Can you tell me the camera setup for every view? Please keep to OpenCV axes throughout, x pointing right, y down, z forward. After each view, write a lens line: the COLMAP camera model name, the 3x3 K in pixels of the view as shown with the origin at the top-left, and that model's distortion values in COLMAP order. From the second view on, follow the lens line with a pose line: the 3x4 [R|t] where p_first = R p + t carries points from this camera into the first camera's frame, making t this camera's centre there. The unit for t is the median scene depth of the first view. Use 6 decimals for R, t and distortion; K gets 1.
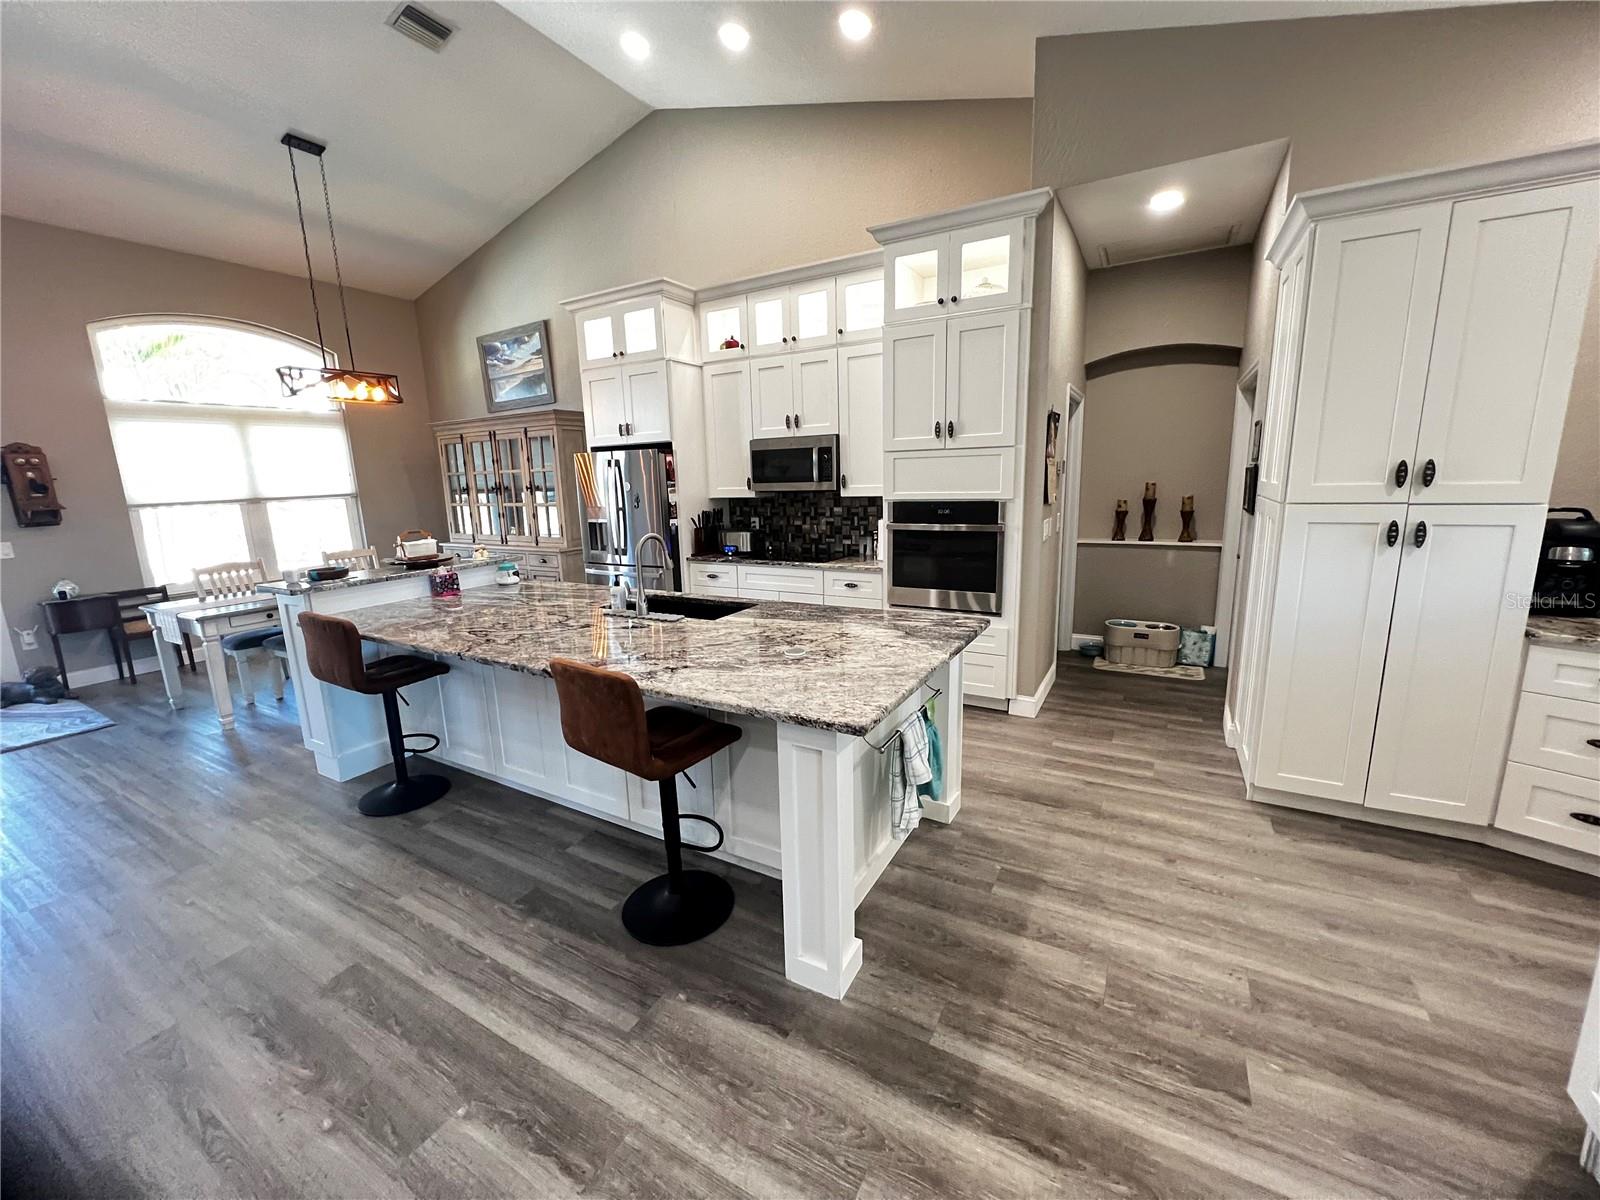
lens RADIAL K [[636.4, 0, 797.2], [0, 636.4, 596.9], [0, 0, 1]] dist [-0.002306, -0.000198]
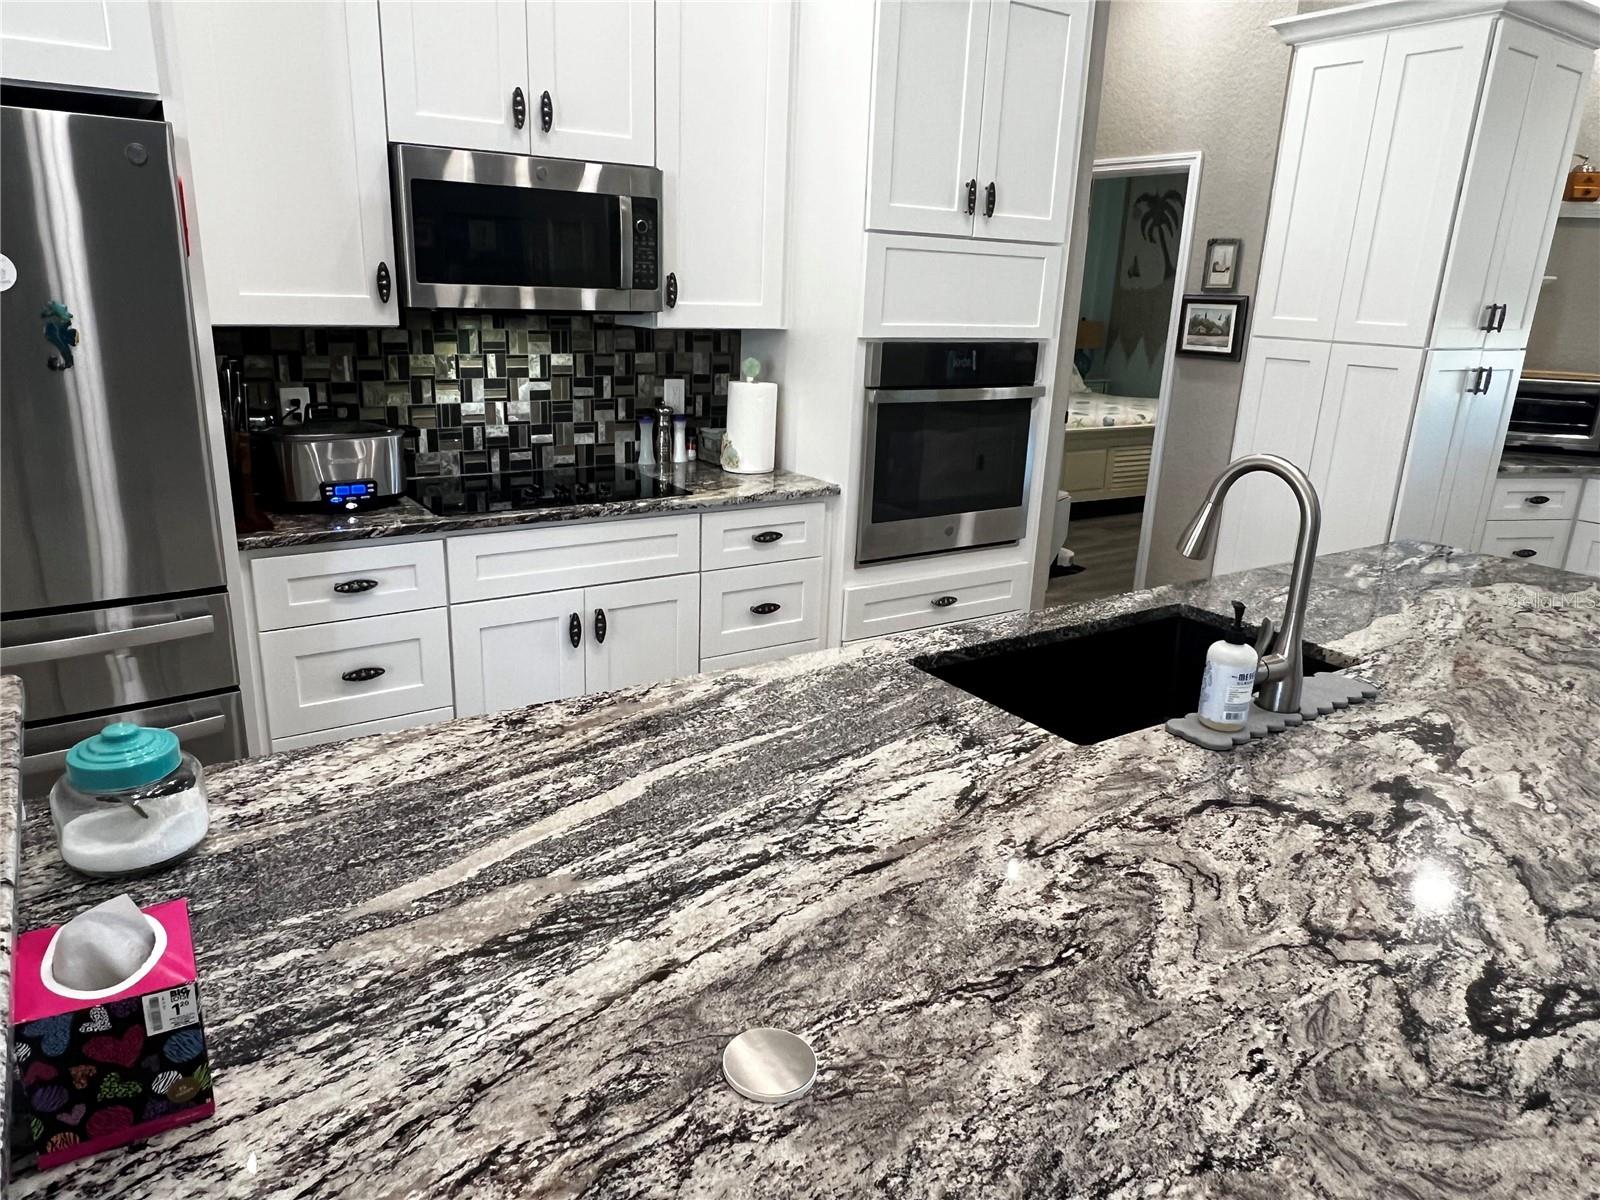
lens RADIAL K [[1052.5, 0, 788.1], [0, 1052.5, 605.4], [0, 0, 1]] dist [0.000699, -0.005470]
pose [[0.451777, -0.216179, 0.865543, -0.496934], [0.124381, 0.975984, 0.178842, -0.090587], [-0.883418, 0.026861, 0.467816, 0.590146]]
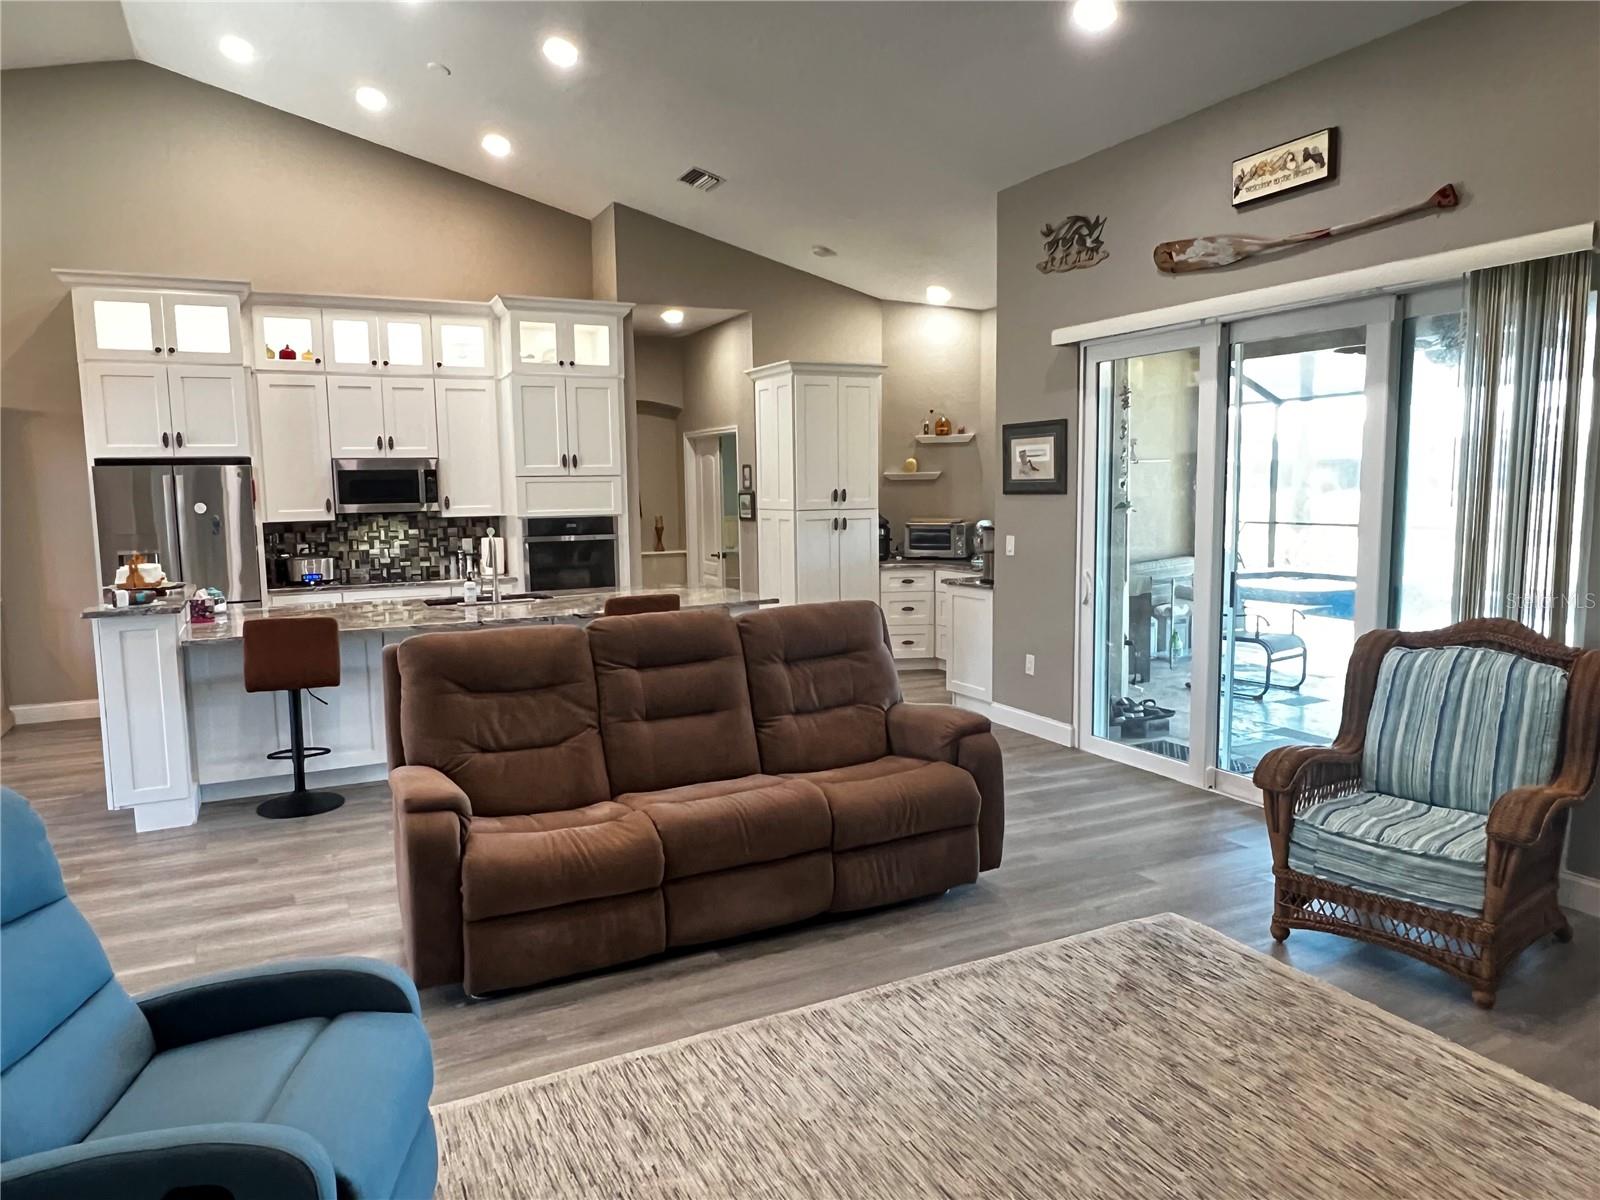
lens RADIAL K [[1052.5, 0, 788.1], [0, 1052.5, 605.4], [0, 0, 1]] dist [0.000699, -0.005470]
pose [[0.560326, -0.074680, 0.824899, -0.998735], [0.158286, 0.987227, -0.018142, 0.099892], [-0.813007, 0.140735, 0.564990, -0.387967]]
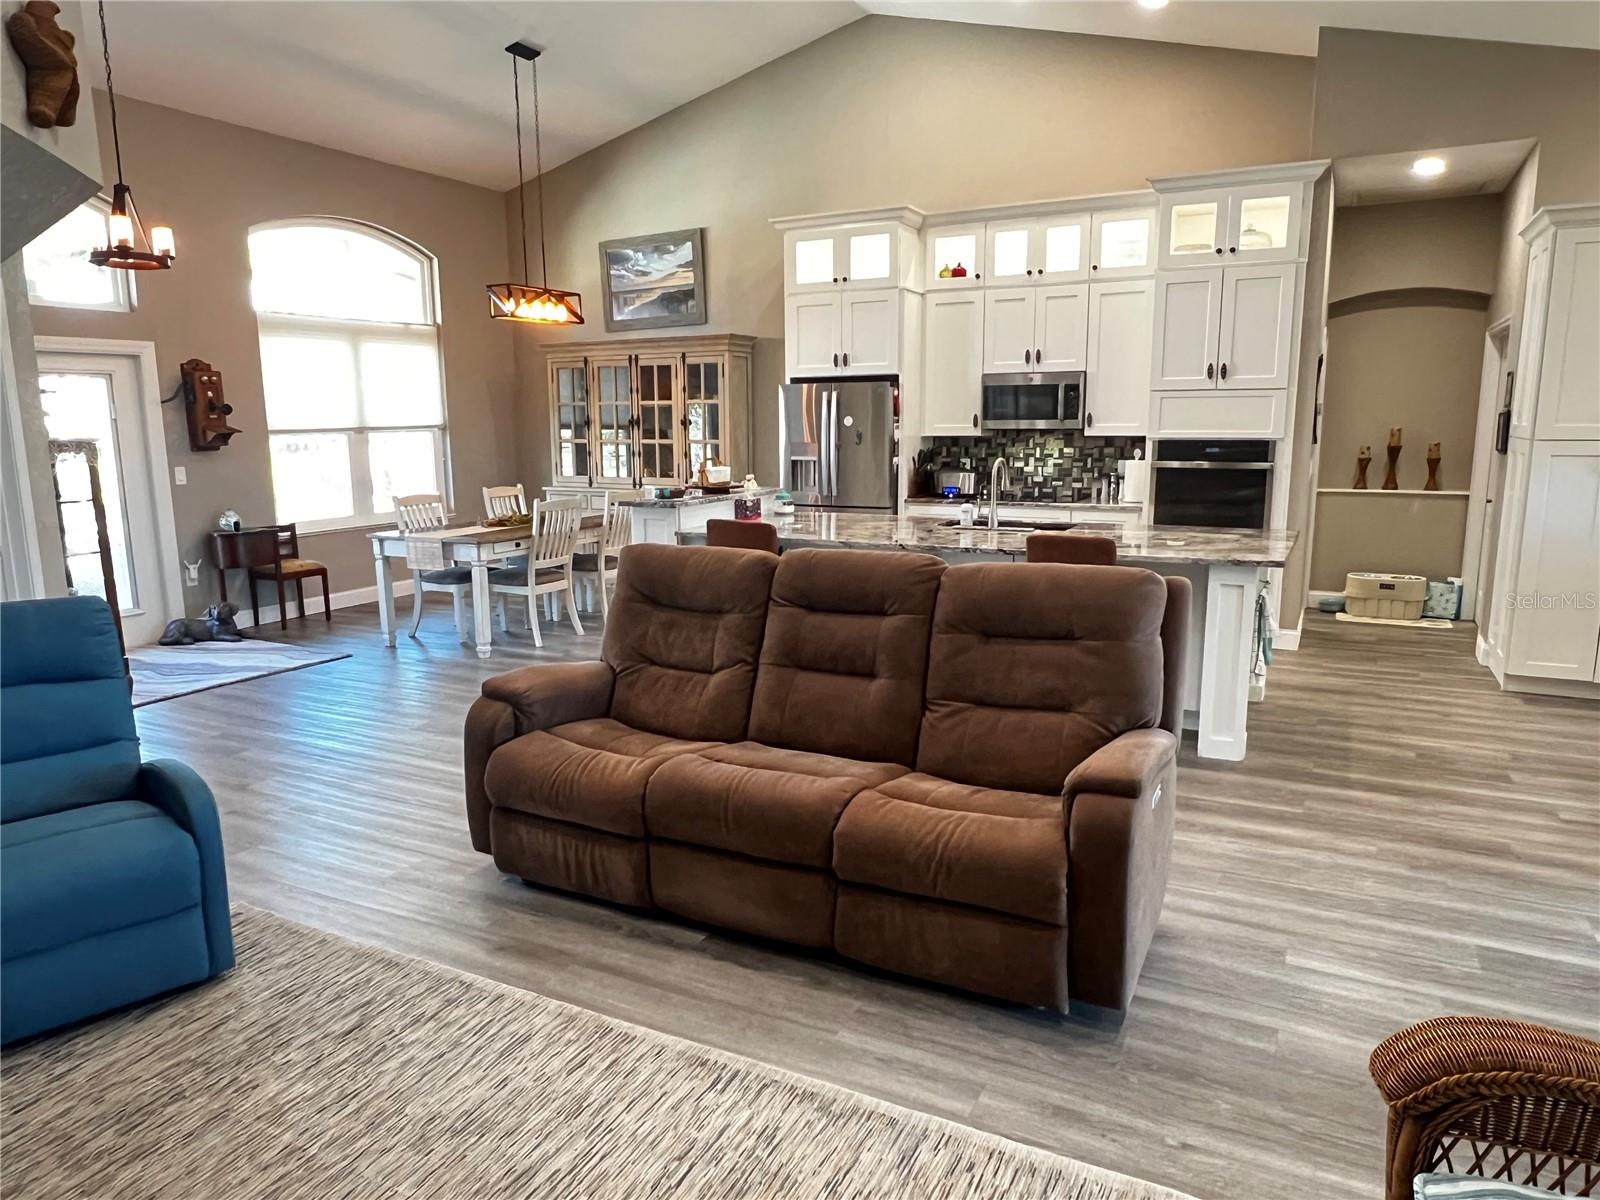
lens RADIAL K [[1052.5, 0, 788.1], [0, 1052.5, 605.4], [0, 0, 1]] dist [0.000699, -0.005470]
pose [[0.999100, 0.013620, 0.040182, -0.422600], [-0.013024, 0.999802, -0.015051, 0.123806], [-0.040379, 0.014514, 0.999079, -0.546499]]
